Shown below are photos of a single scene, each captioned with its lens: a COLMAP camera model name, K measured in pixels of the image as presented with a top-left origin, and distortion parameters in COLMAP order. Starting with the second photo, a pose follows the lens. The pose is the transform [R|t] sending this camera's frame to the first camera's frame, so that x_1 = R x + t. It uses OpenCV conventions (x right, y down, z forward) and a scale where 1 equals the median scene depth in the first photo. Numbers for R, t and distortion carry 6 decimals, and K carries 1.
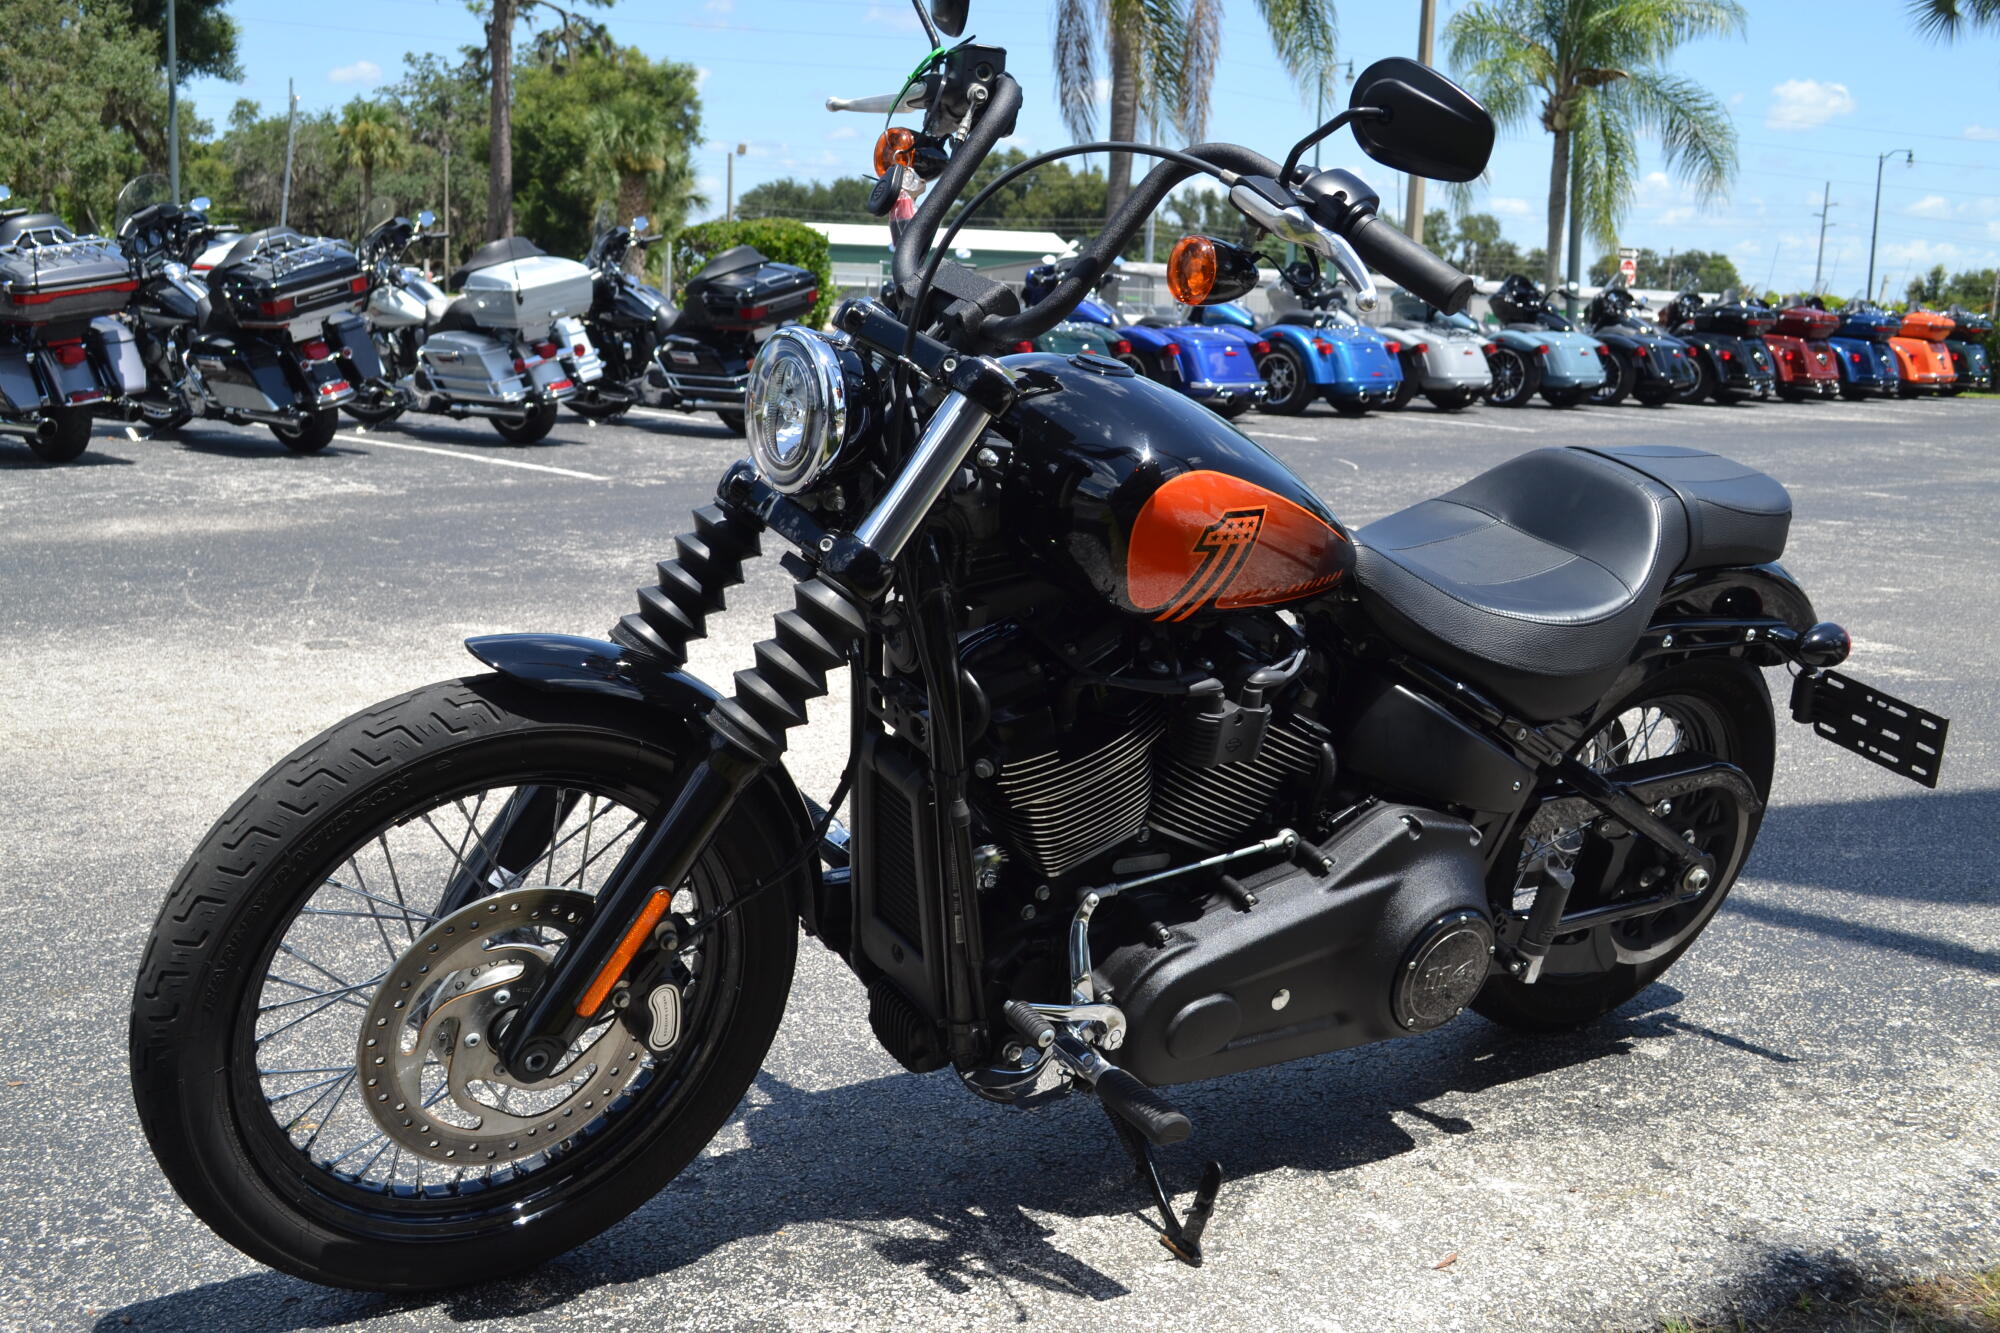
lens RADIAL K [[2110.0, 0, 1000.0], [0, 2110.0, 666.5], [0, 0, 1]] dist [-0.068602, 0.023141]
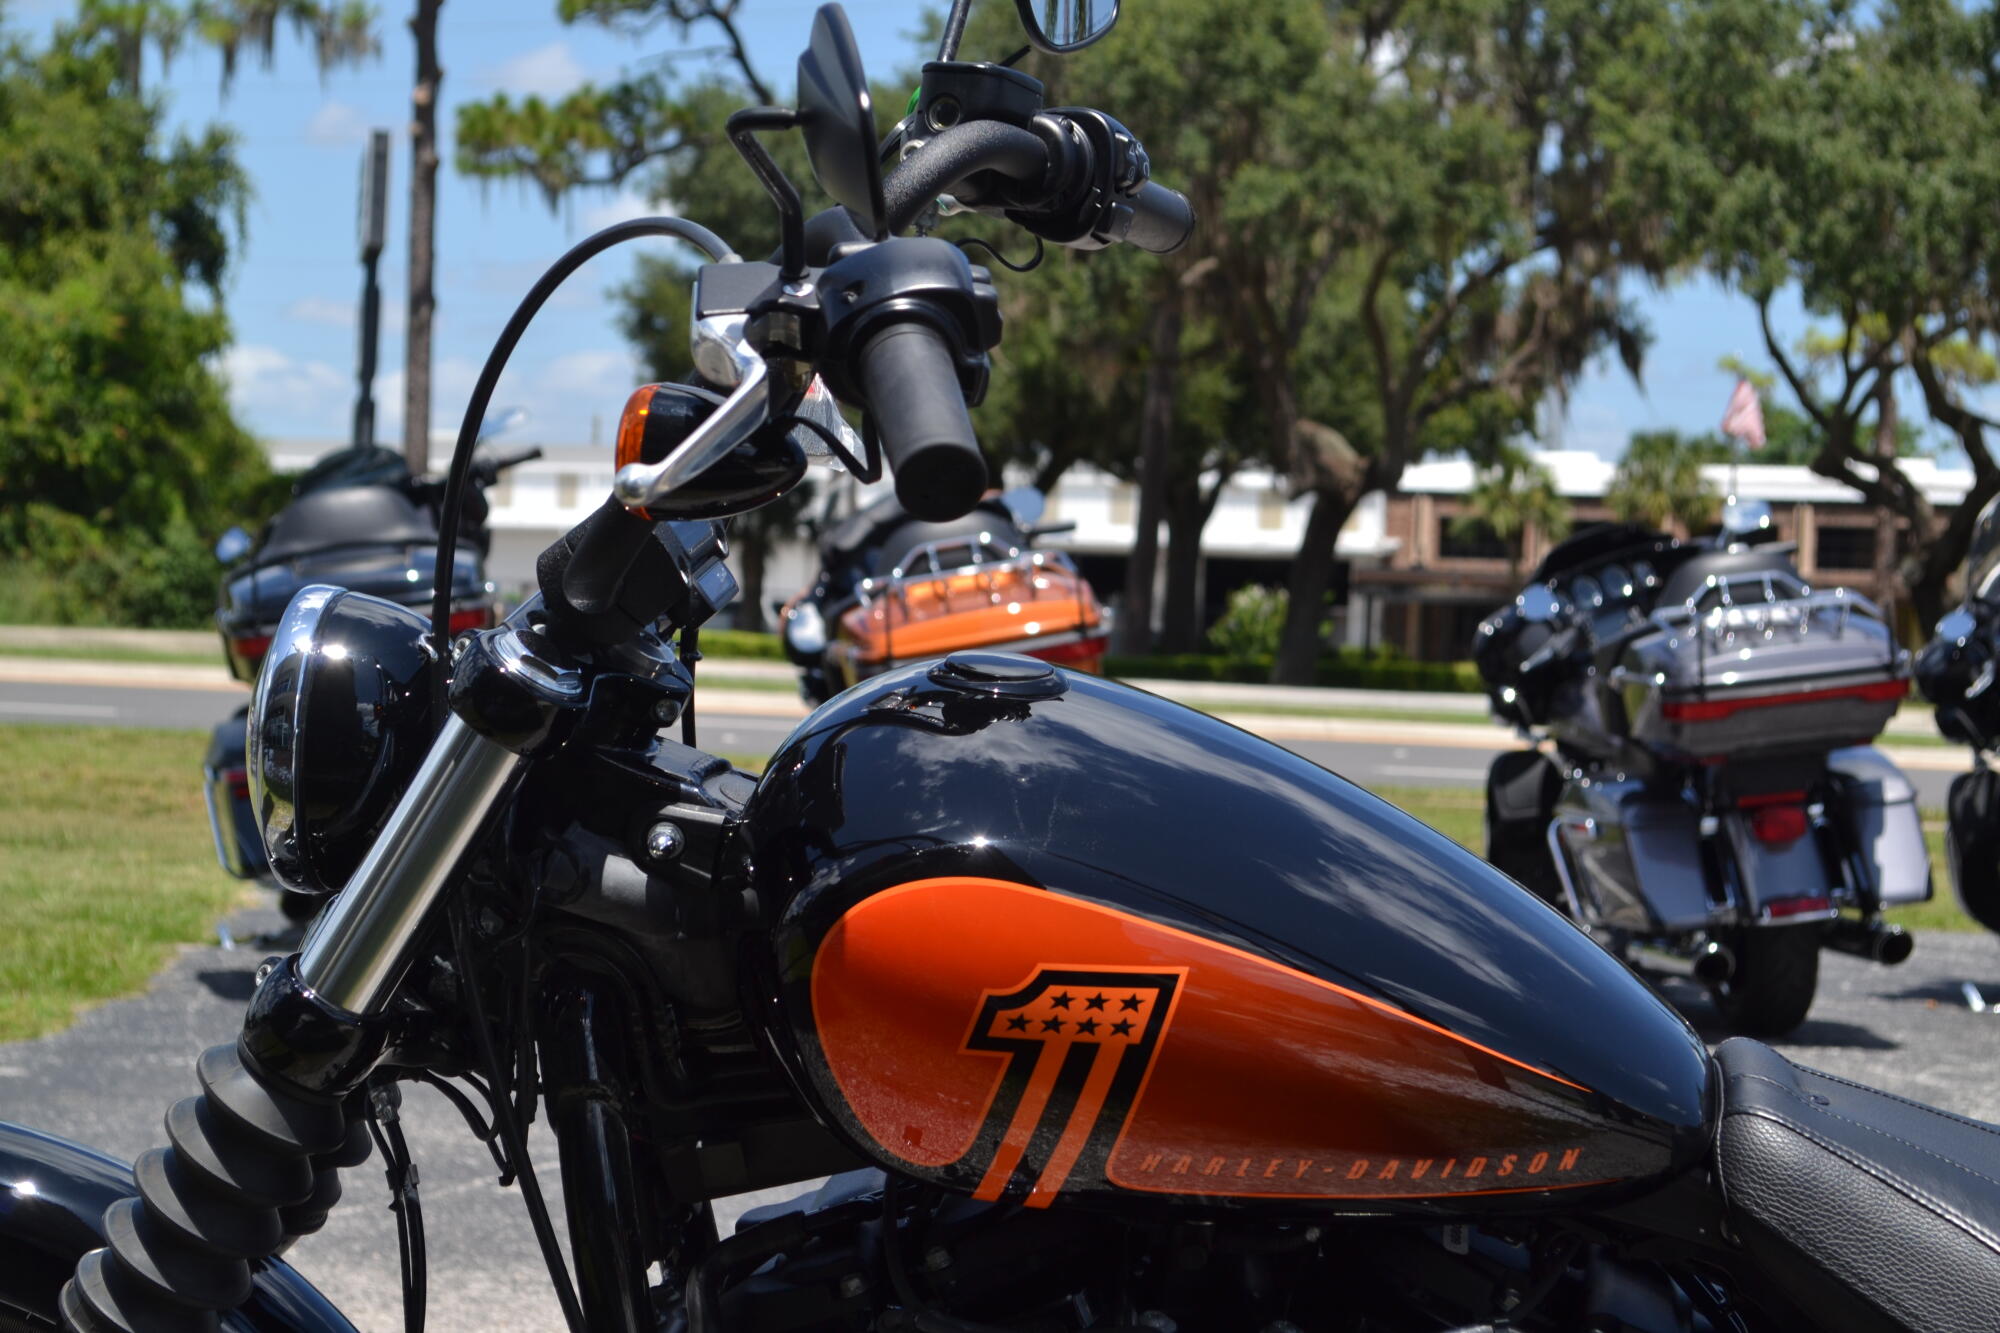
lens RADIAL K [[4656.3, 0, 975.3], [0, 4656.3, 661.8], [0, 0, 1]] dist [0.025276, 0.341915]
pose [[0.747934, 0.000046, -0.663773, 0.122243], [-0.130757, 0.980415, -0.147269, 0.002298], [0.650767, 0.196941, 0.733292, 0.032286]]
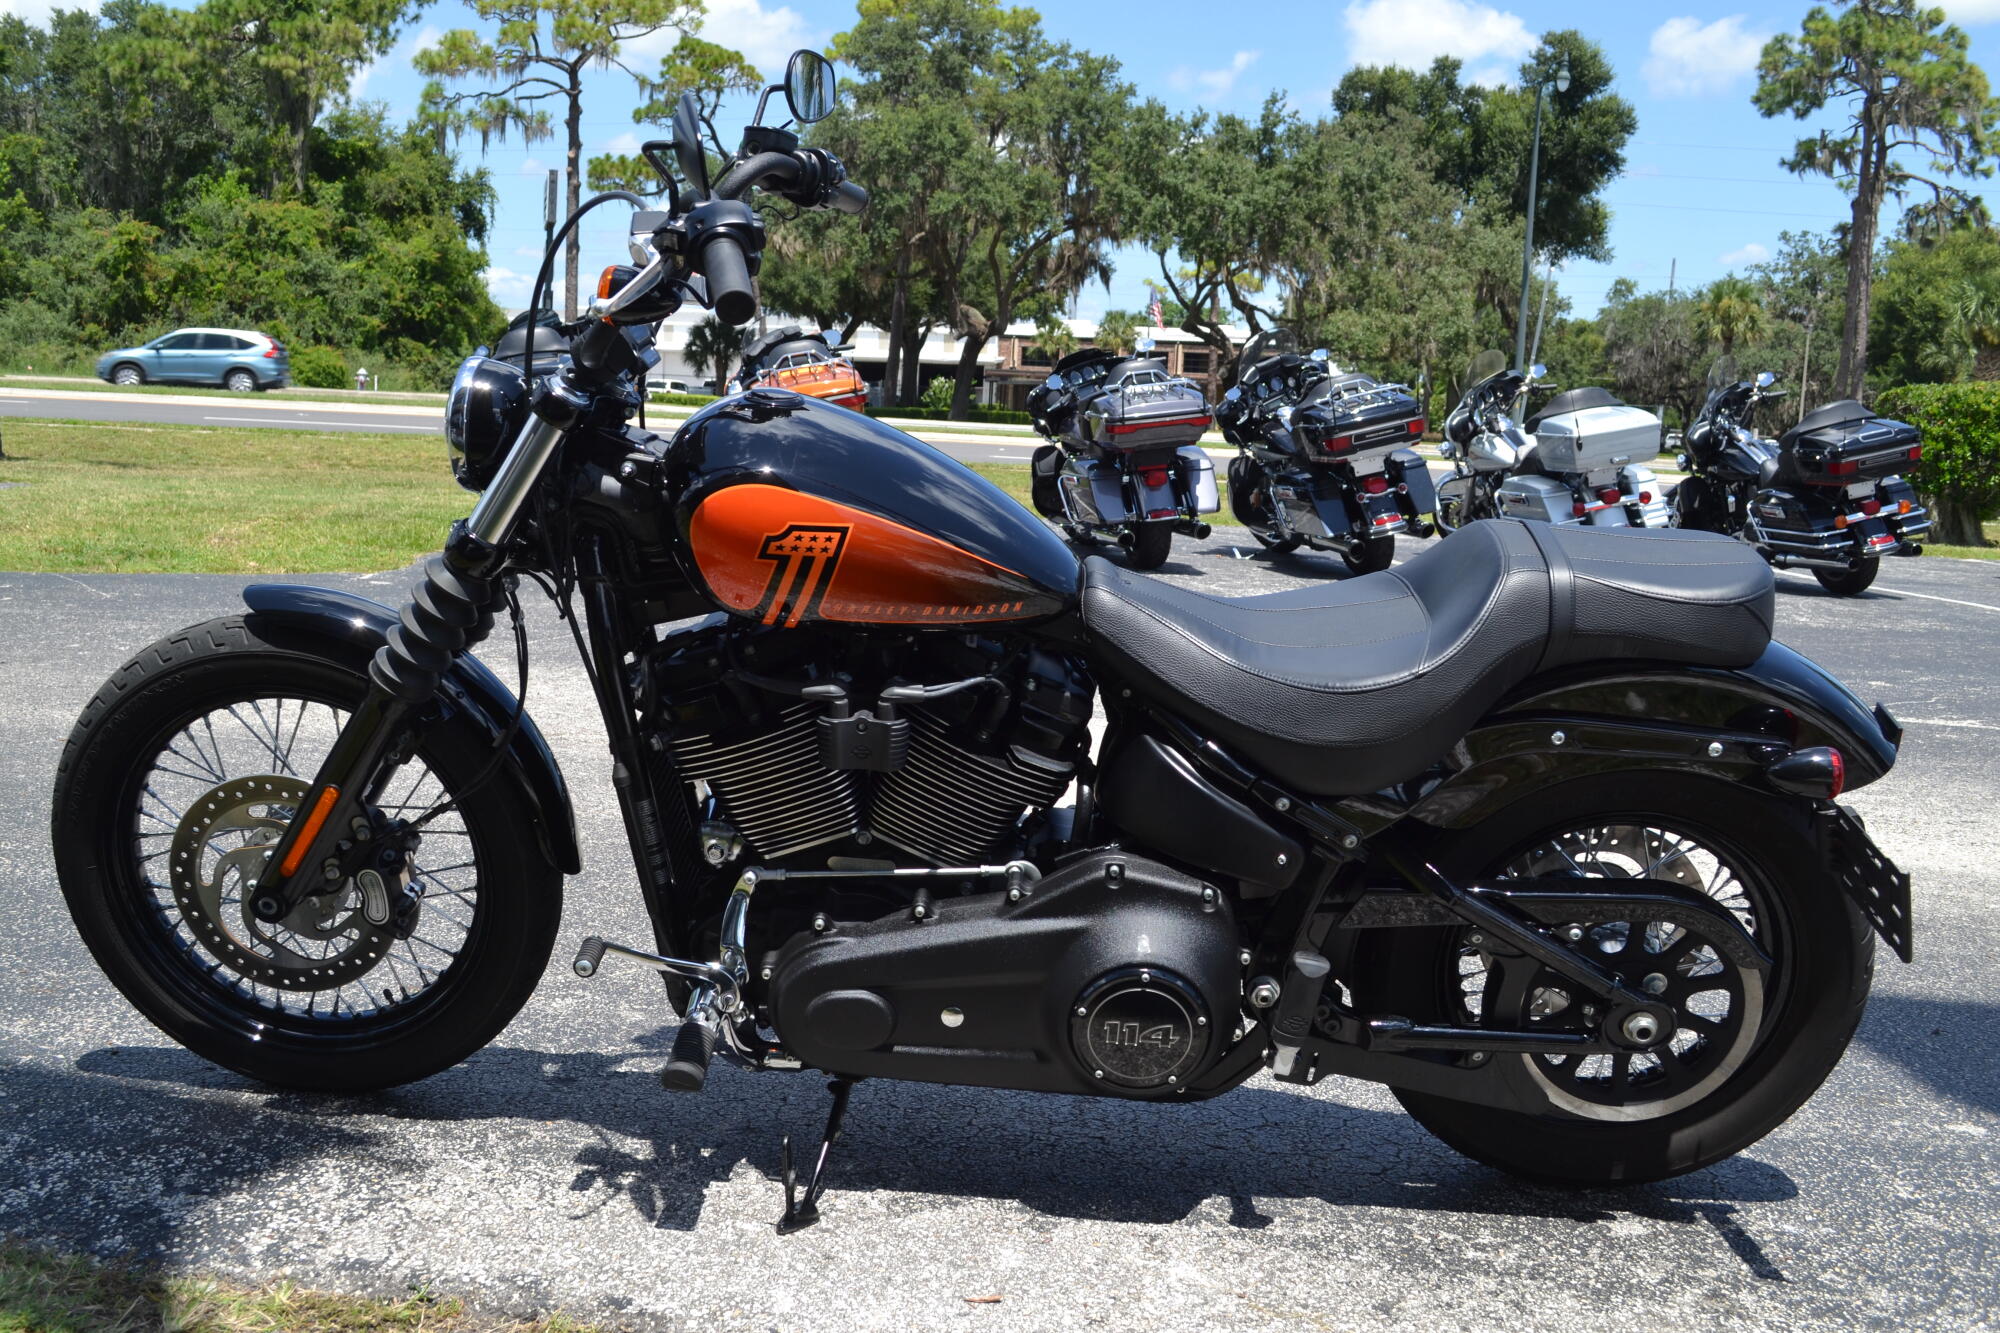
lens RADIAL K [[2017.4, 0, 972.5], [0, 2017.4, 656.7], [0, 0, 1]] dist [-0.064729, 0.017525]
pose [[0.795525, 0.079185, -0.600725, 0.126179], [-0.126340, 0.991310, -0.036638, 0.003238], [0.592603, 0.105042, 0.798616, 0.035243]]
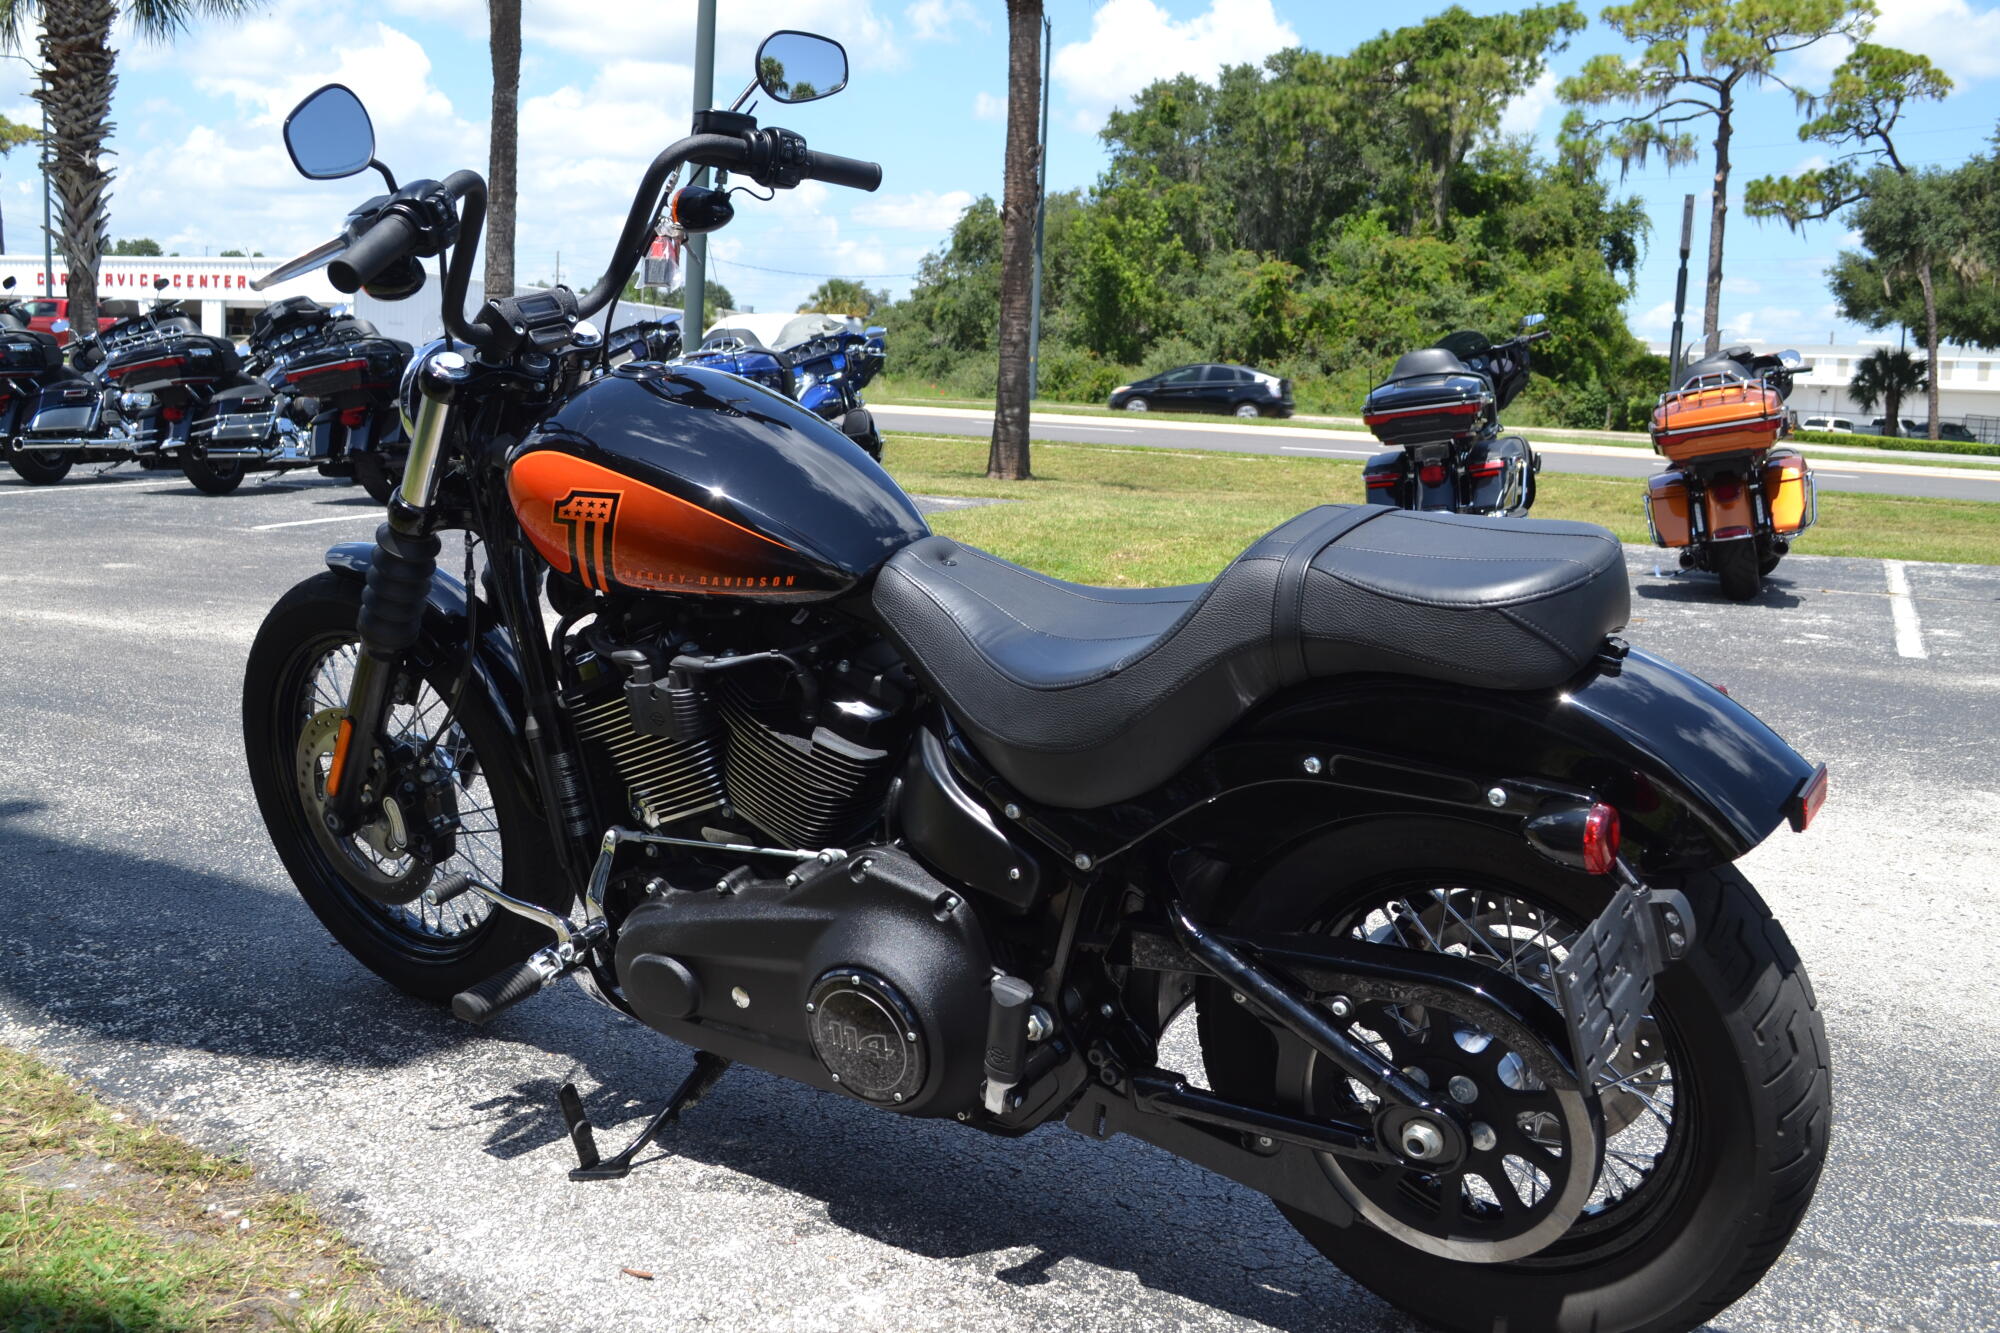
lens RADIAL K [[2056.3, 0, 948.3], [0, 2056.3, 663.9], [0, 0, 1]] dist [-0.065516, 0.018602]
pose [[0.348885, 0.107151, -0.931020, 0.187714], [-0.195849, 0.979843, 0.039379, -0.010039], [0.916473, 0.168600, 0.362838, 0.124018]]
